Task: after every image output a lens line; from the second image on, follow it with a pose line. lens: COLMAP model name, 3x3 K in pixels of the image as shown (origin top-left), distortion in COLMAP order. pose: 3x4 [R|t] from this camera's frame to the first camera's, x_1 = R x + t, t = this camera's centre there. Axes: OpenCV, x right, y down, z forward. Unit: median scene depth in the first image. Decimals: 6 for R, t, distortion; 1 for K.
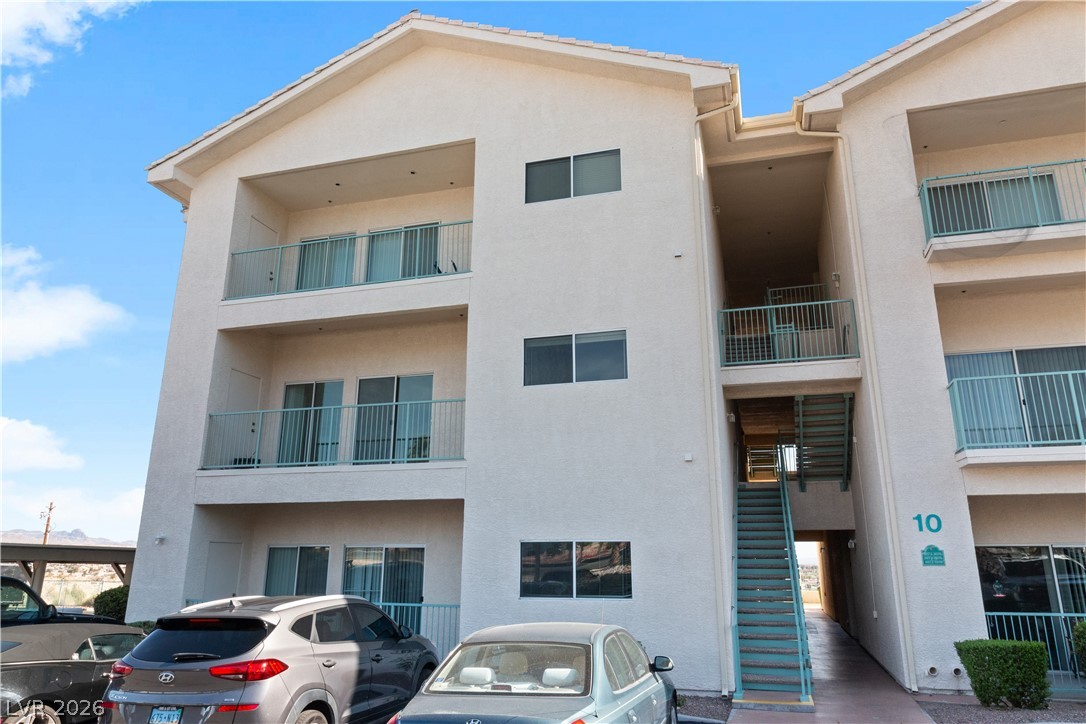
lens RADIAL K [[736.6, 0, 543.0], [0, 736.6, 362.0], [0, 0, 1]] dist [0.002797, 0.001382]
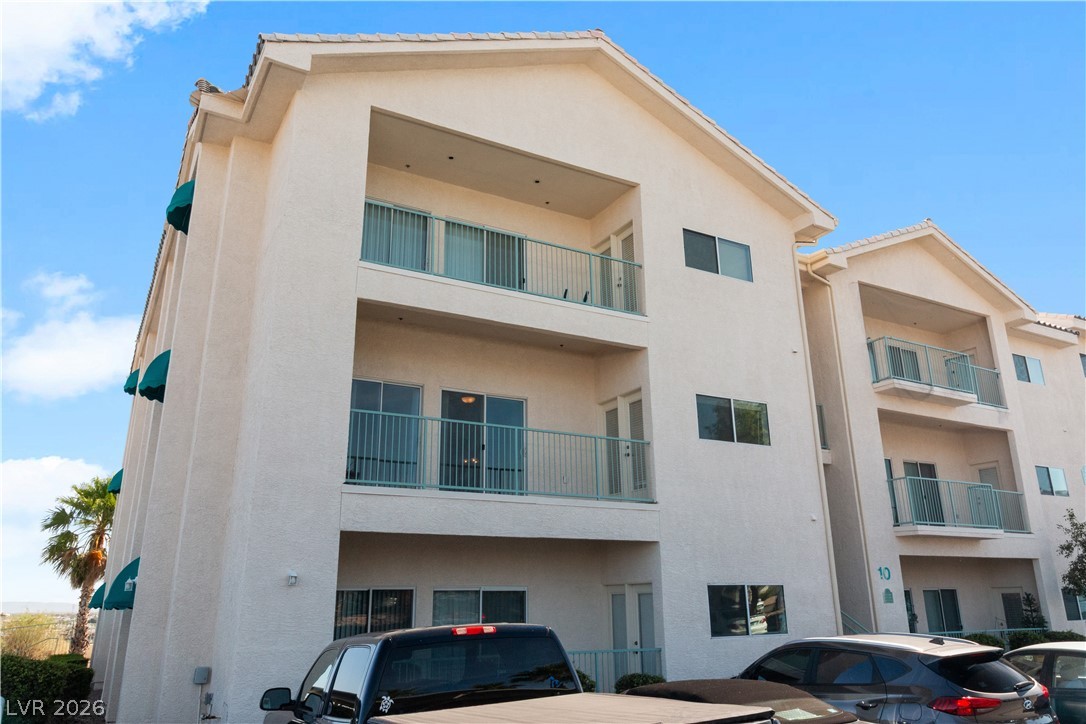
lens RADIAL K [[789.2, 0, 543.0], [0, 789.2, 362.0], [0, 0, 1]] dist [0.007278, 0.000865]
pose [[0.695900, 0.199211, 0.689955, -0.920433], [-0.174829, 0.978845, -0.106287, 0.078667], [-0.696533, -0.046659, 0.716006, 0.310939]]
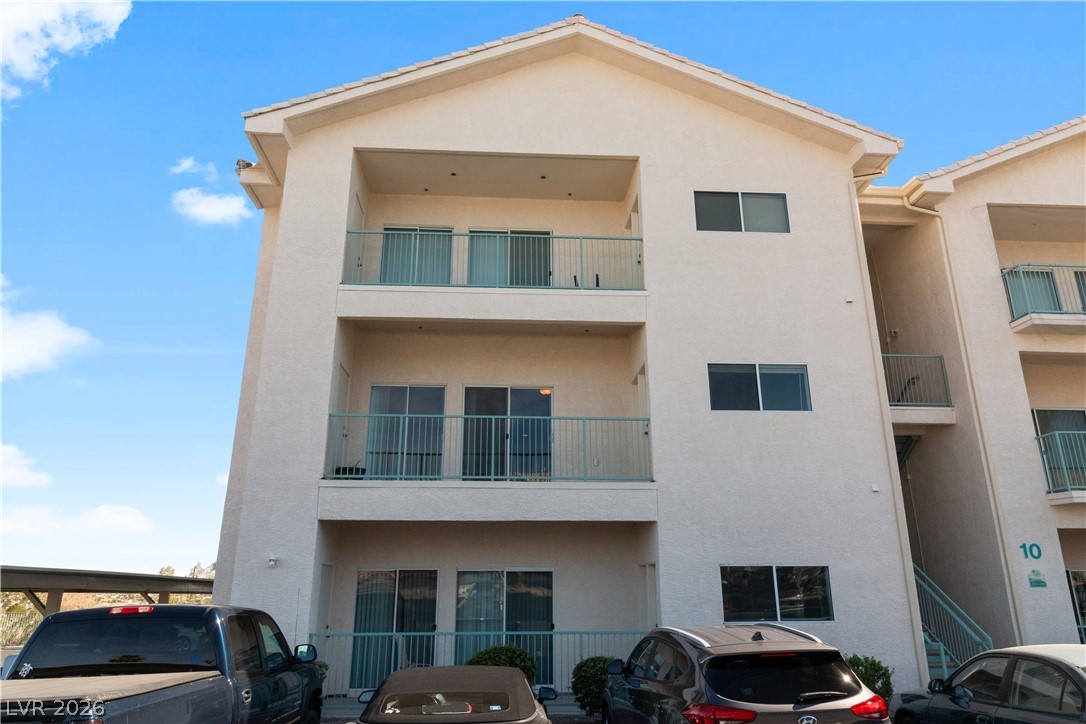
lens RADIAL K [[736.6, 0, 543.0], [0, 736.6, 362.0], [0, 0, 1]] dist [0.002797, 0.001382]
pose [[0.937675, 0.095505, 0.334131, -0.538186], [-0.084877, 0.995315, -0.046302, 0.030437], [-0.336988, 0.015056, 0.941389, 0.115387]]
